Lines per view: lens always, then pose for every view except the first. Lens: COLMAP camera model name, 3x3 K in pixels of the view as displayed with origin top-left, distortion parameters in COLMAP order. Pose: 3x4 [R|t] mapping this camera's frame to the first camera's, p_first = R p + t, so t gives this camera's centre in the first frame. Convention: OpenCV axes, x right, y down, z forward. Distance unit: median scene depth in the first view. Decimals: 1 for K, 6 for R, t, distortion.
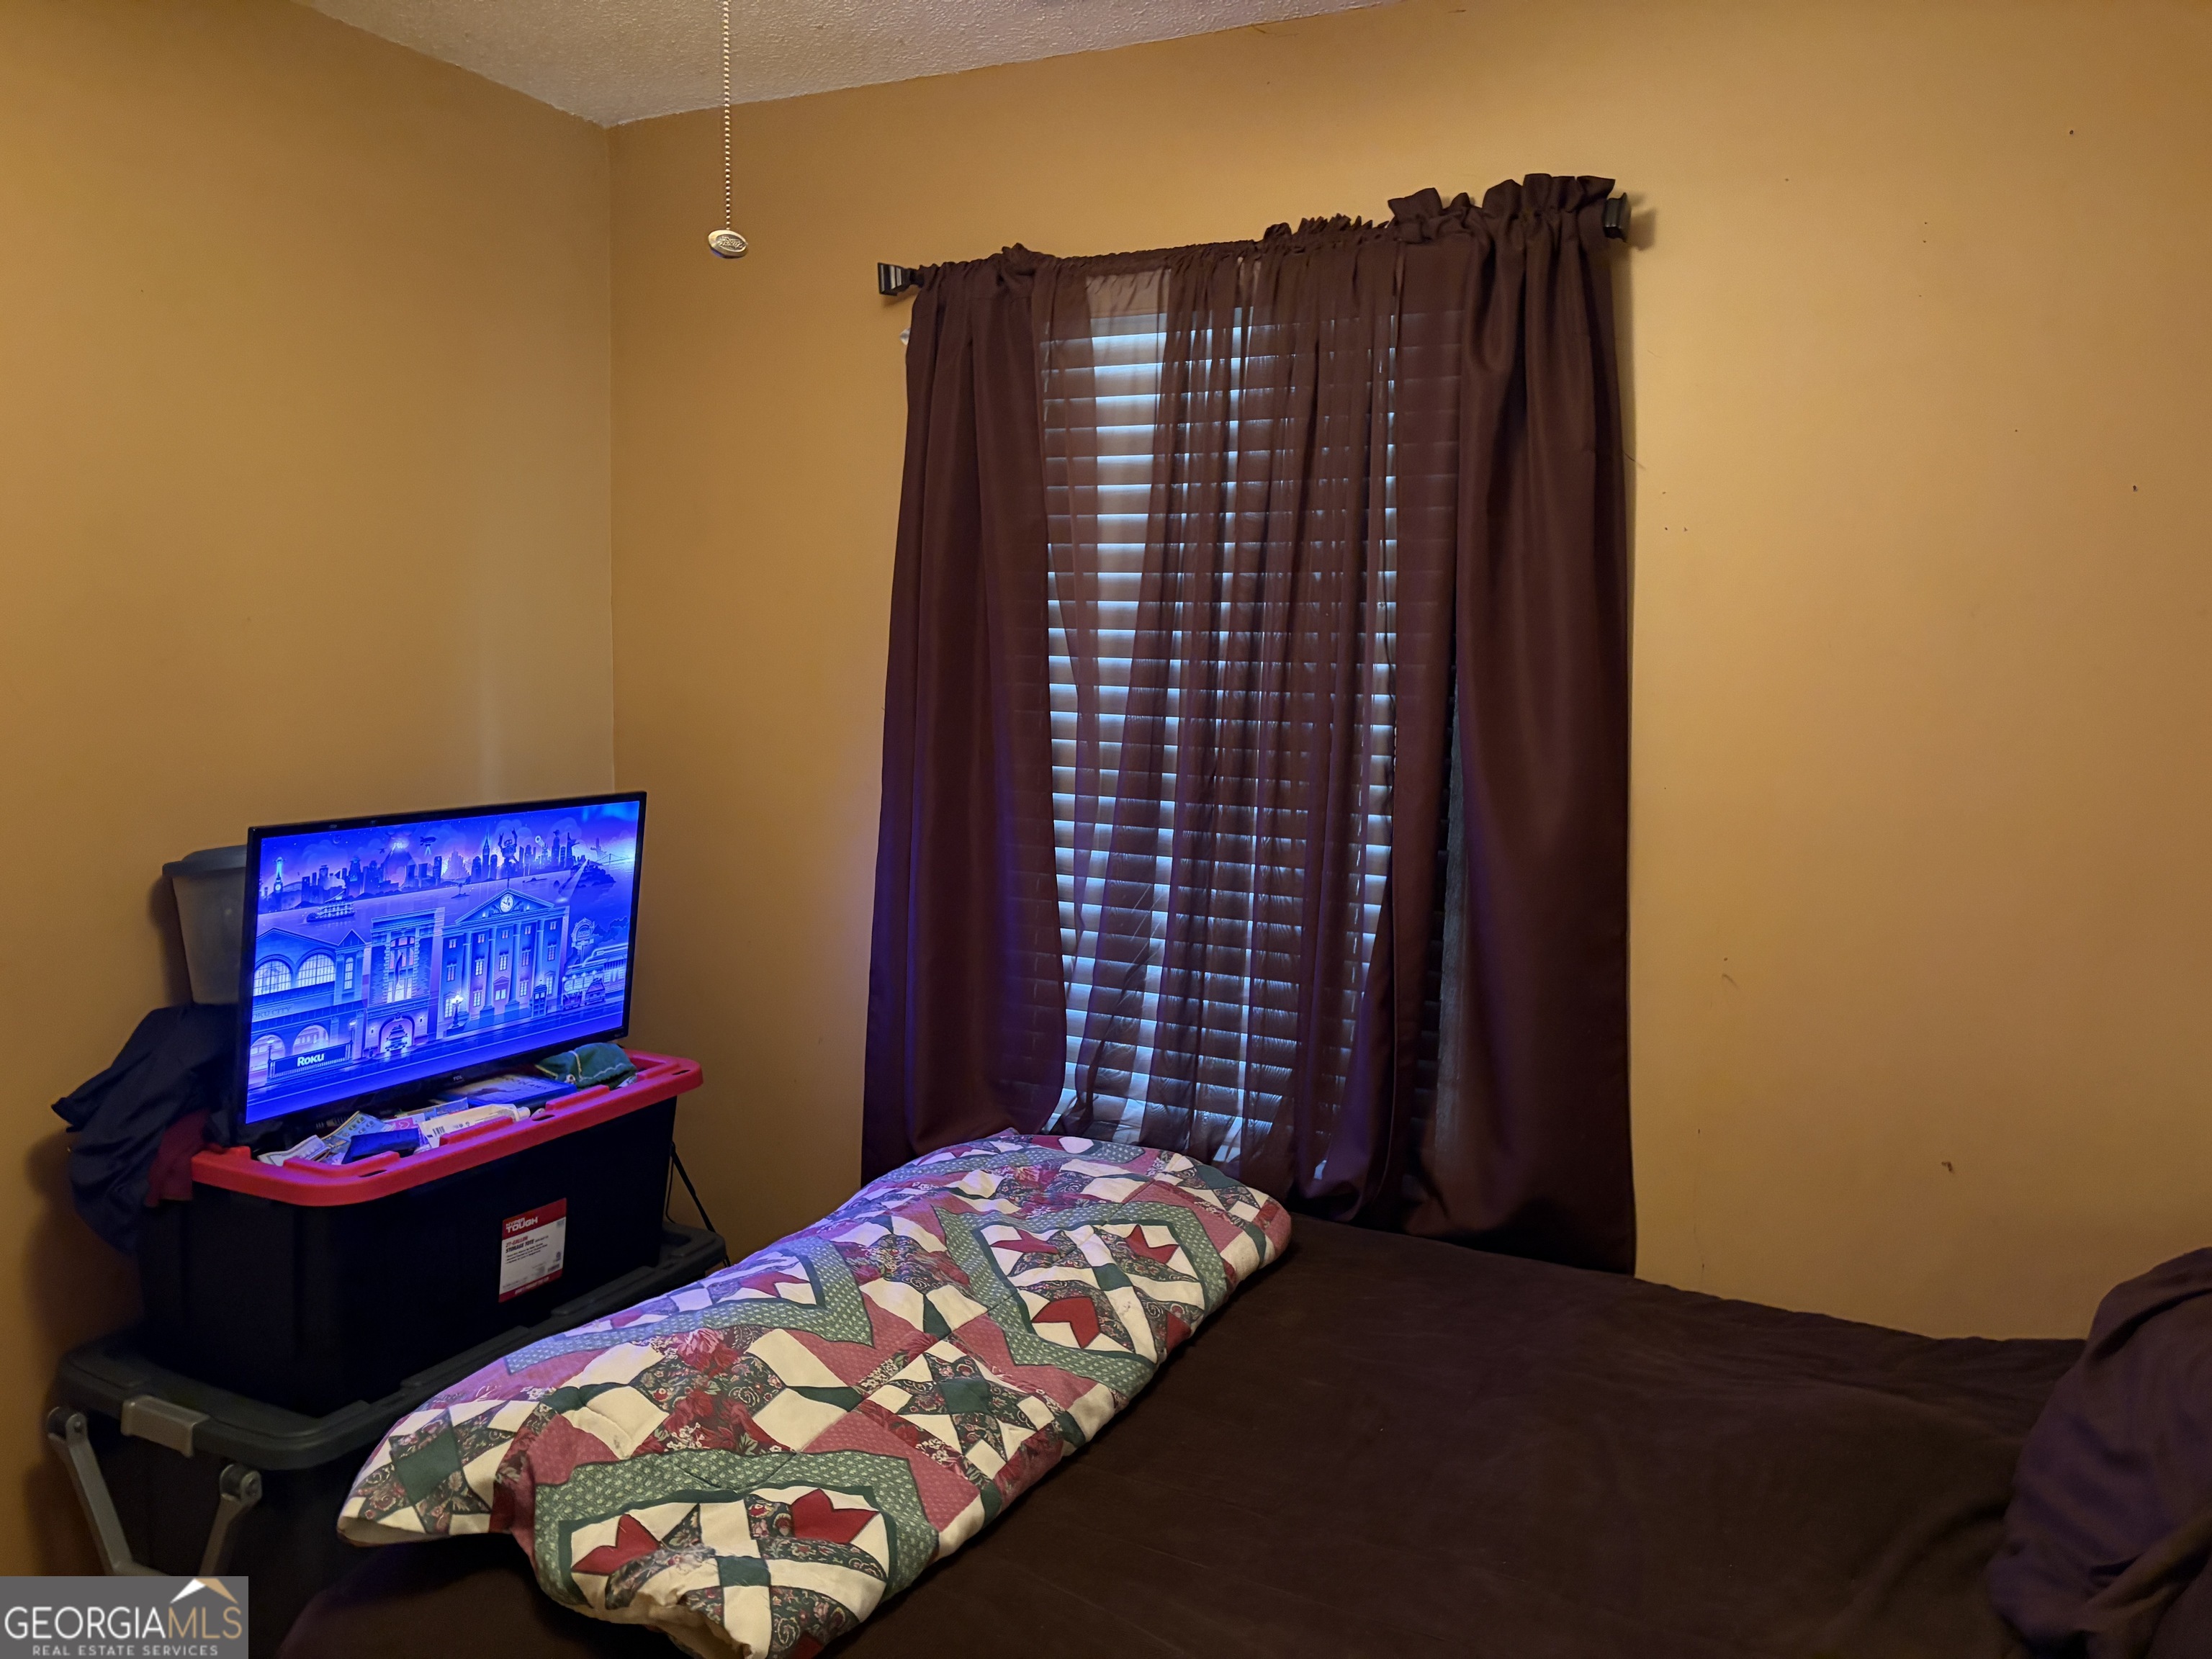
lens RADIAL K [[1685.4, 0, 1106.0], [0, 1685.4, 829.5], [0, 0, 1]] dist [0.063796, -0.000574]
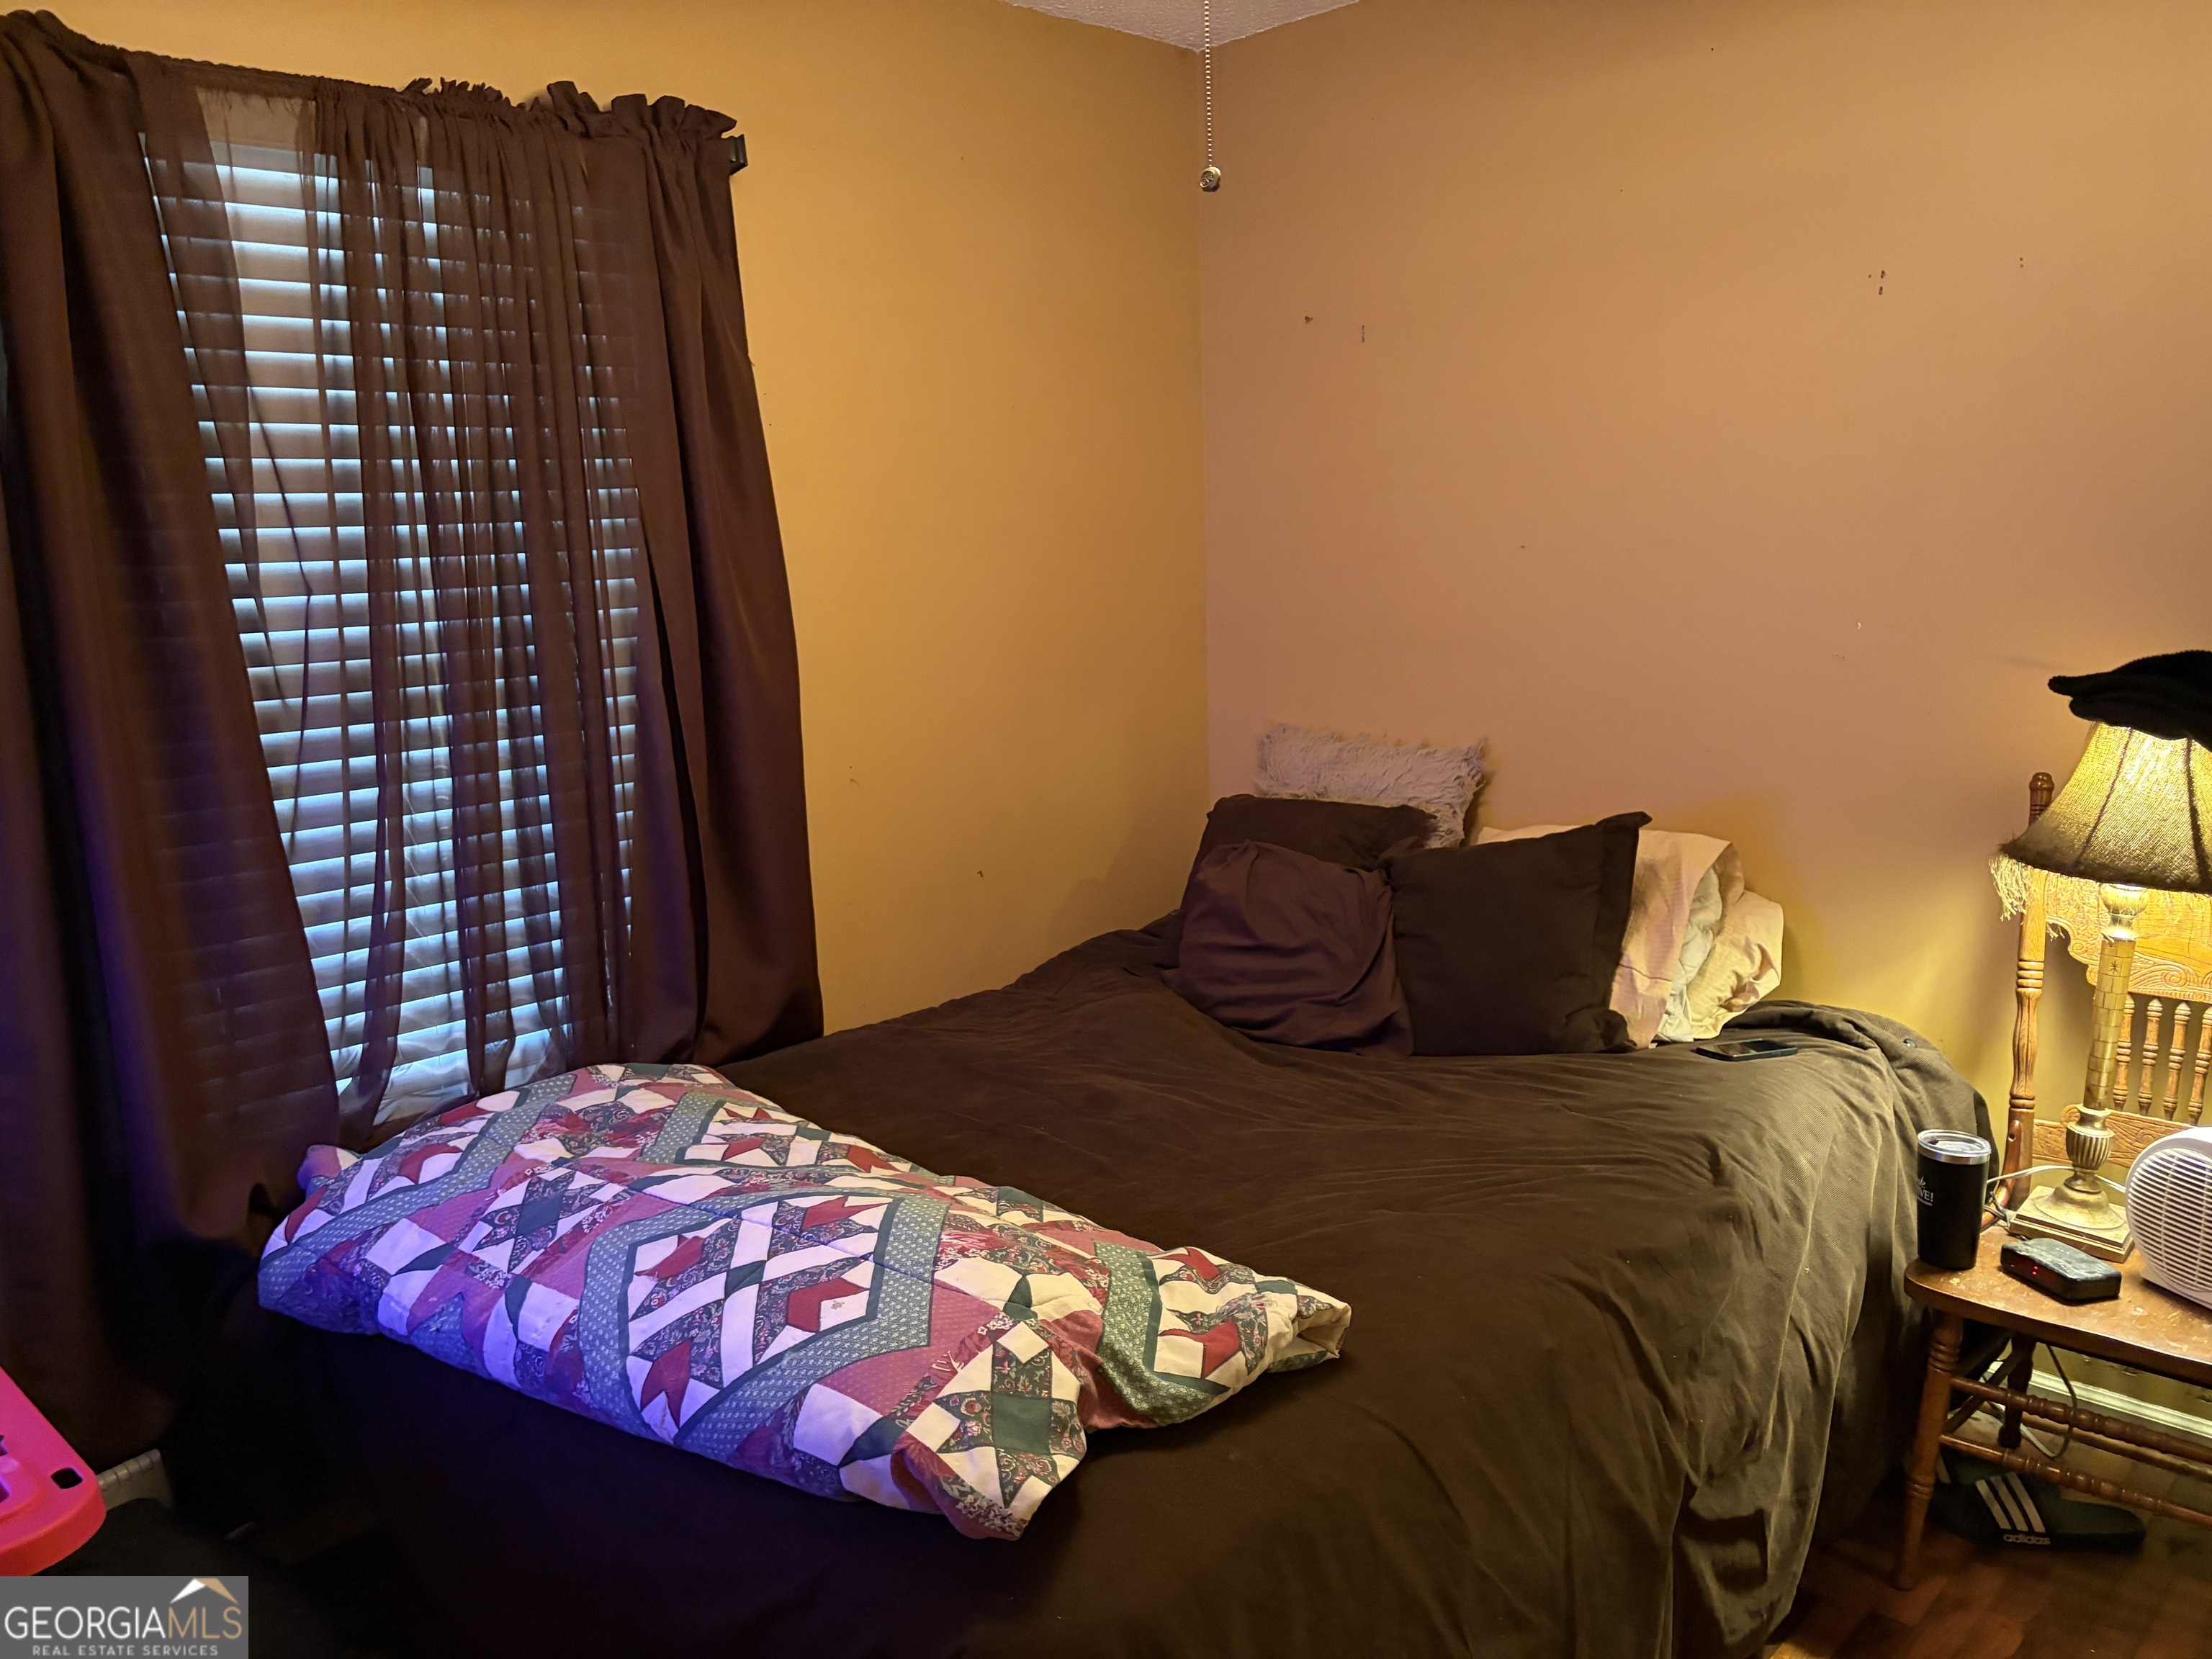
lens RADIAL K [[1680.2, 0, 1106.0], [0, 1680.2, 829.5], [0, 0, 1]] dist [-0.001045, -0.001789]
pose [[0.296050, -0.204889, 0.932939, -0.736798], [0.145578, 0.974991, 0.167928, -0.058967], [-0.944013, 0.086100, 0.318474, 0.399724]]
